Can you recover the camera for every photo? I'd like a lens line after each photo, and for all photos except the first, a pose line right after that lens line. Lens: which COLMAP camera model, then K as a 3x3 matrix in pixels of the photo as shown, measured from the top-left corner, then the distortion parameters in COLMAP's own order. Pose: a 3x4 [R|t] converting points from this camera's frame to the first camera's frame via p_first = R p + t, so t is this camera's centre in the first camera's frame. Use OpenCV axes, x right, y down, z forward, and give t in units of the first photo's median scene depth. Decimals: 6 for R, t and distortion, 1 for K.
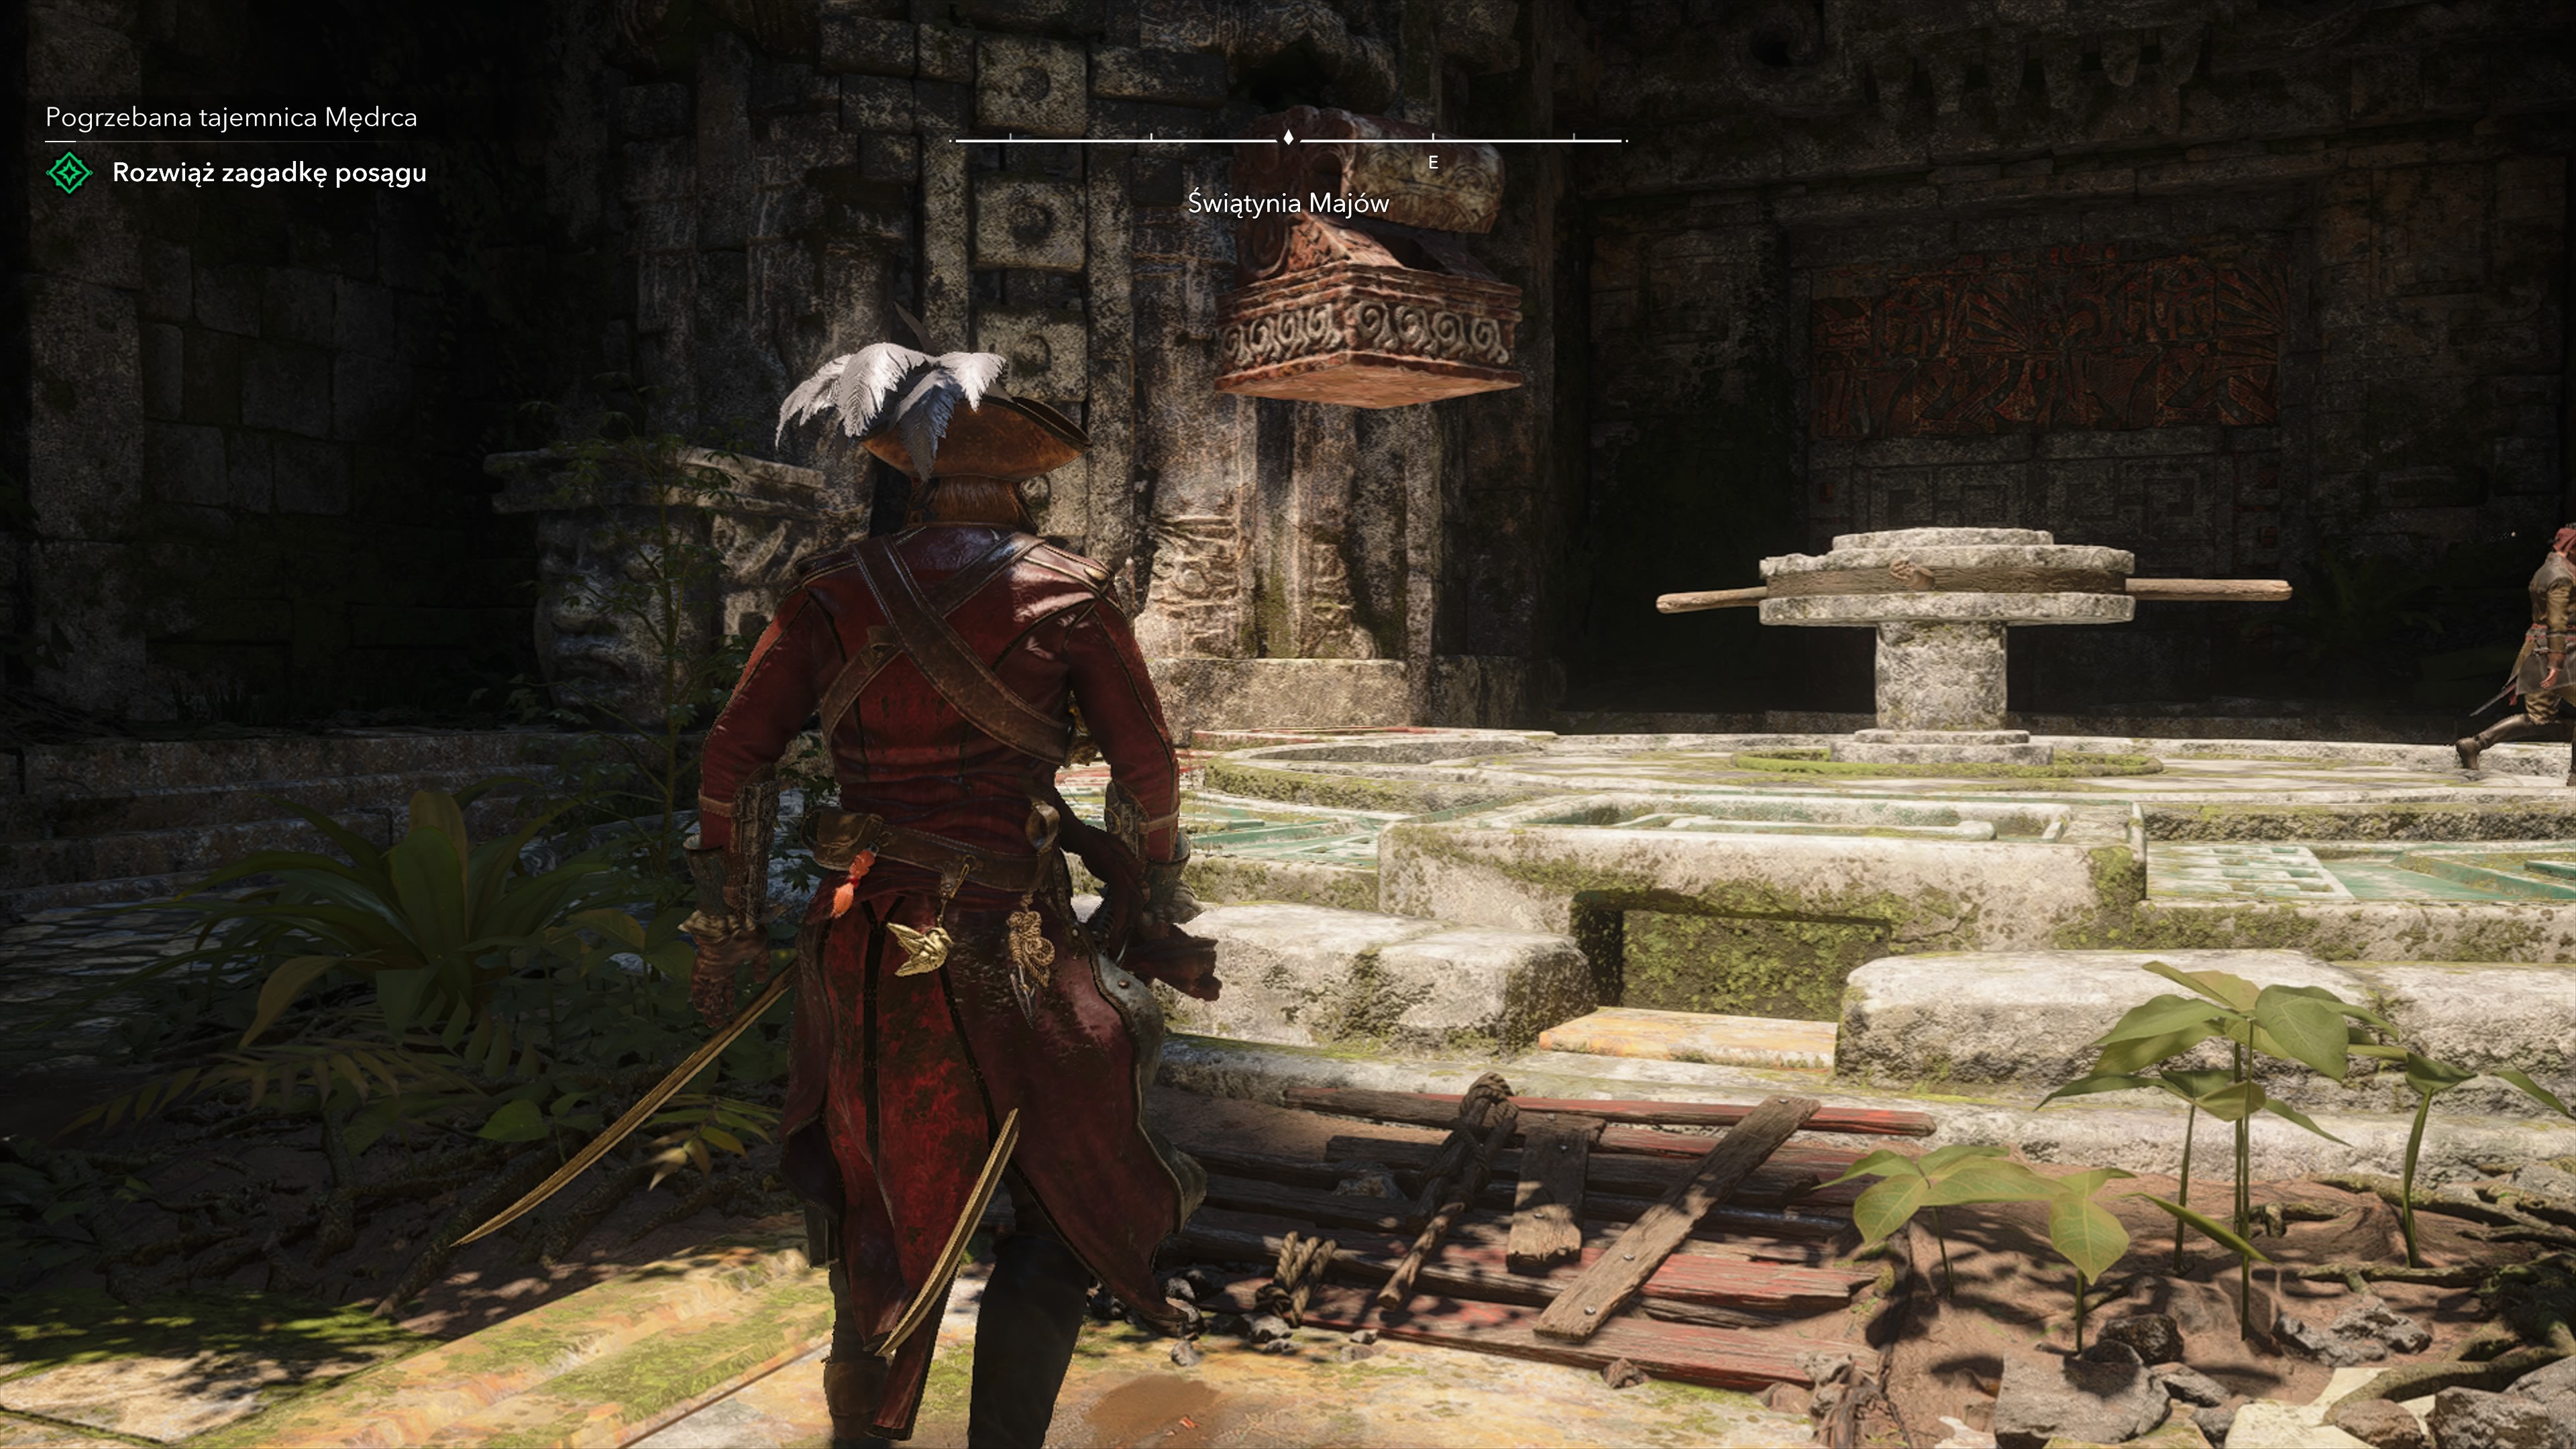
lens RADIAL K [[1909.1, 0, 1275.3], [0, 1909.1, 758.3], [0, 0, 1]] dist [-0.011347, -0.004718]
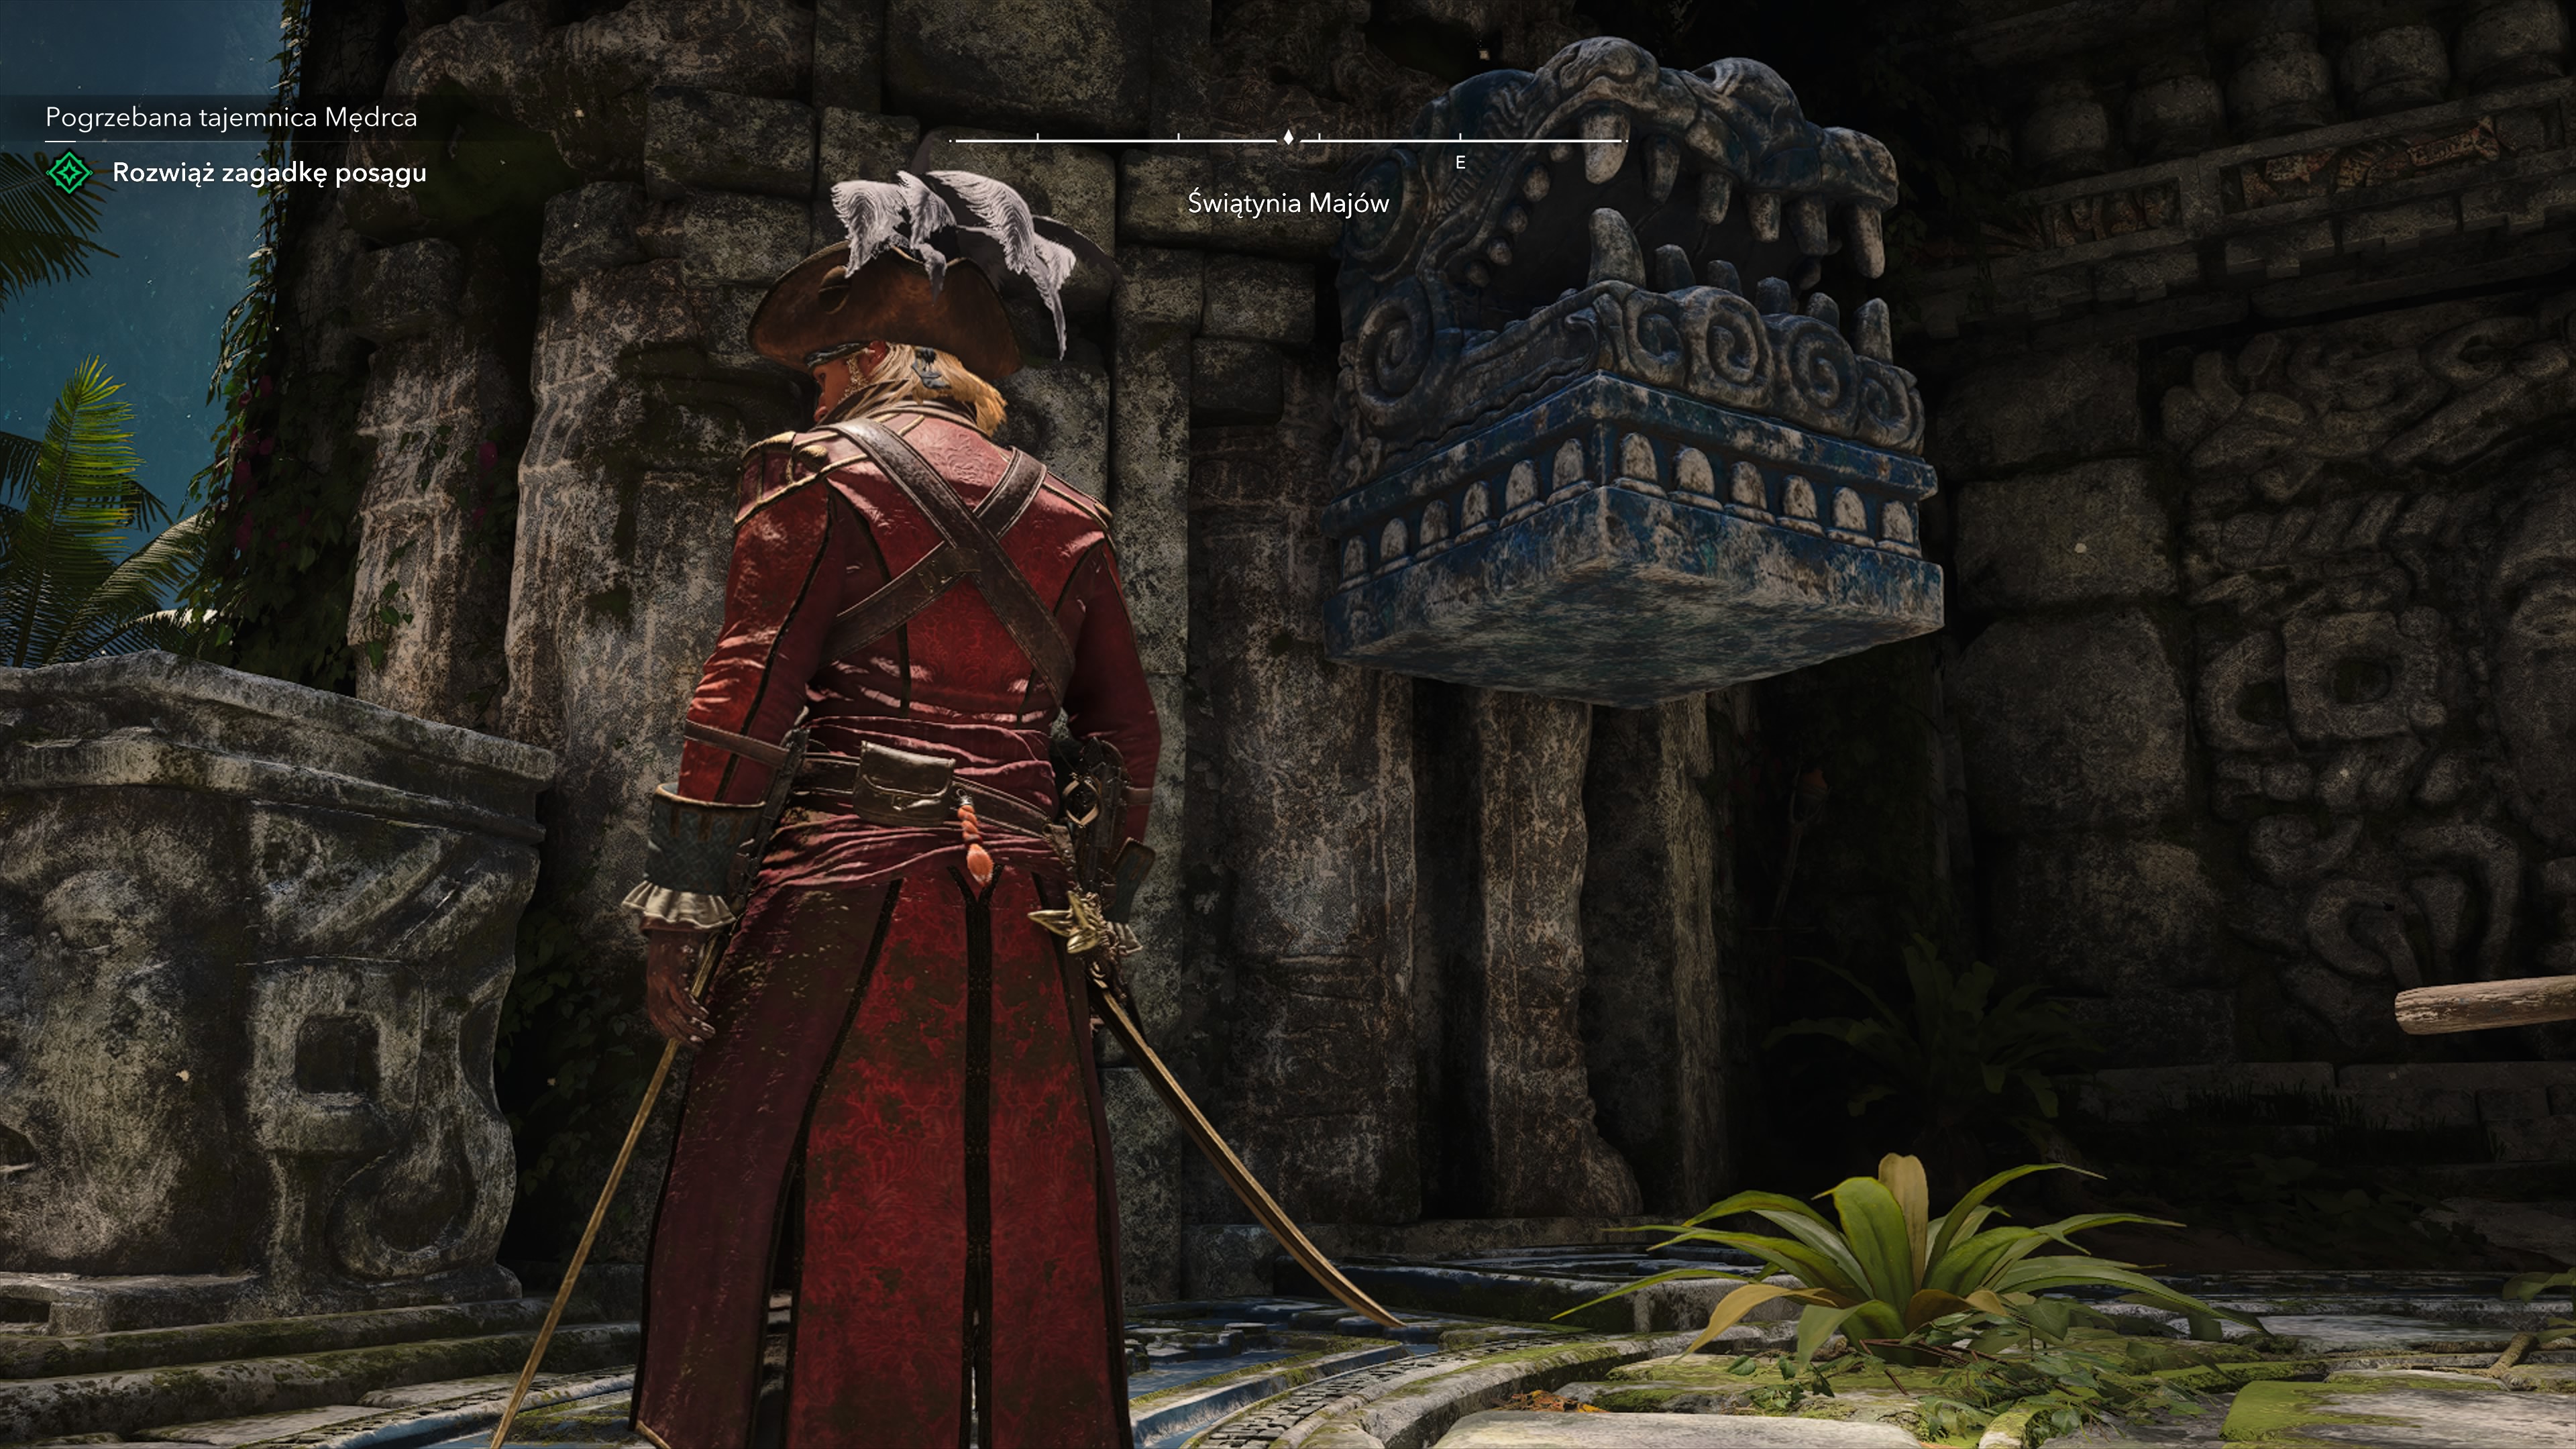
lens RADIAL K [[1909.1, 0, 1275.3], [0, 1909.1, 758.3], [0, 0, 1]] dist [-0.011347, -0.004718]
pose [[0.997534, -0.014435, -0.068689, -0.012740], [-0.002705, 0.969988, -0.243137, -0.051304], [0.070137, 0.242724, 0.967557, 0.481515]]
